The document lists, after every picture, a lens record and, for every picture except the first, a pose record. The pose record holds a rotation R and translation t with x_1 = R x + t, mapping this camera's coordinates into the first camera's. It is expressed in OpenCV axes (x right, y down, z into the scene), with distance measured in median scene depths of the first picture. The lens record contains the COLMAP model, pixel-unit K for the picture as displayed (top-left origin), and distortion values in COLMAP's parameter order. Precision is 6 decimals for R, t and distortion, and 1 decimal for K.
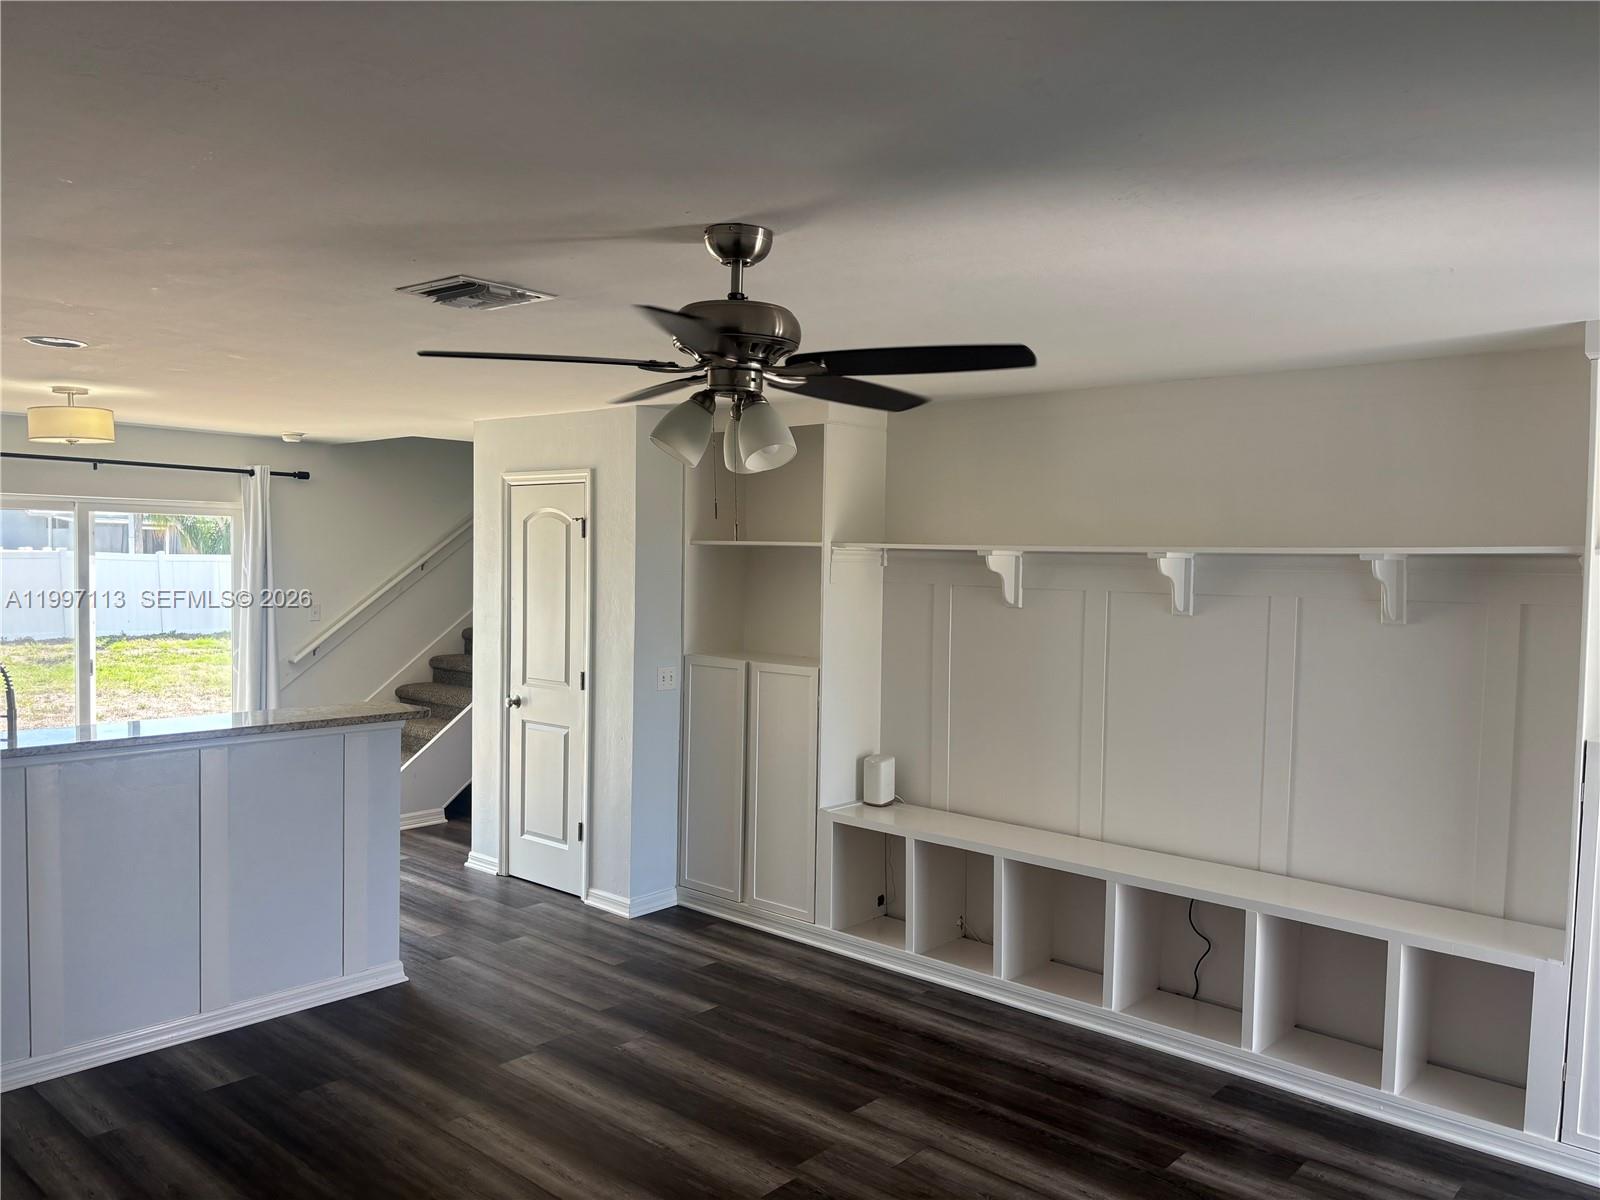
lens RADIAL K [[1207.8, 0, 799.9], [0, 1207.8, 607.0], [0, 0, 1]] dist [0.041279, -0.037427]
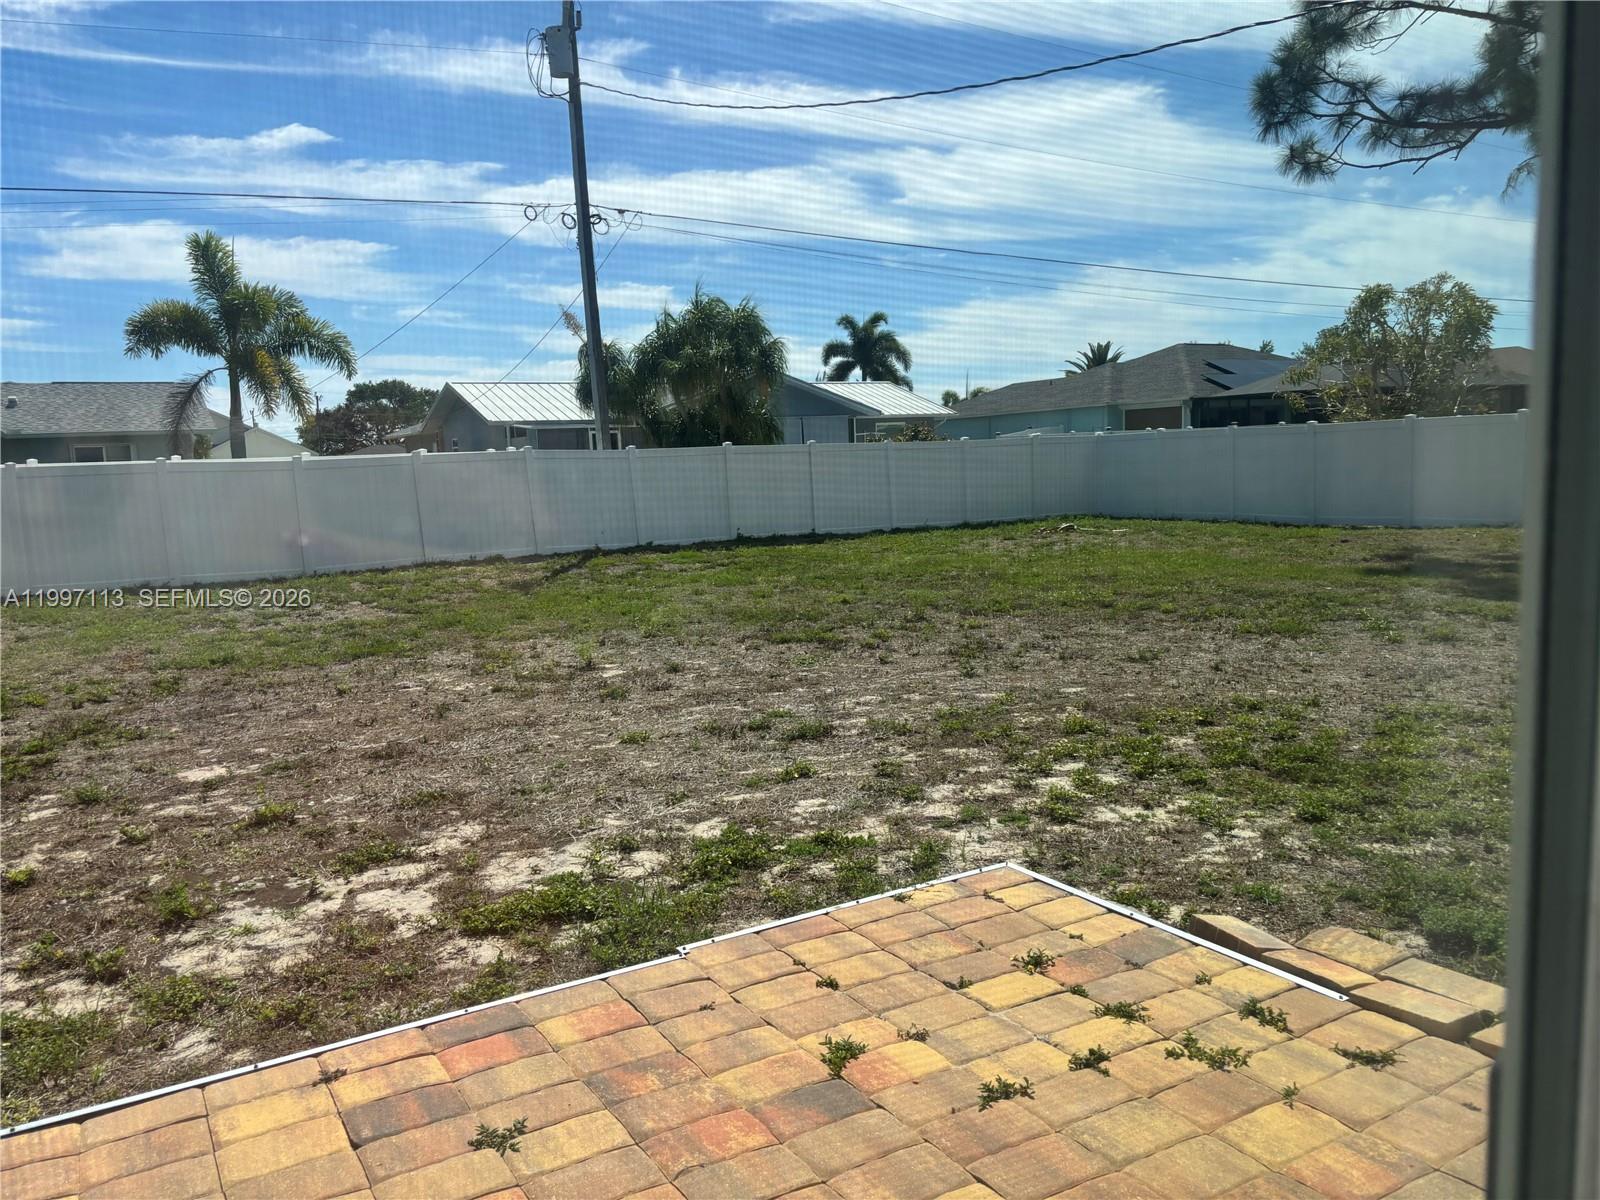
lens RADIAL K [[1207.8, 0, 801.3], [0, 1207.8, 601.0], [0, 0, 1]] dist [0.041279, -0.037427]
pose [[0.950649, -0.013838, -0.309961, -0.196332], [0.037786, 0.996732, 0.071391, 0.005576], [0.307960, -0.079580, 0.948065, 0.303472]]
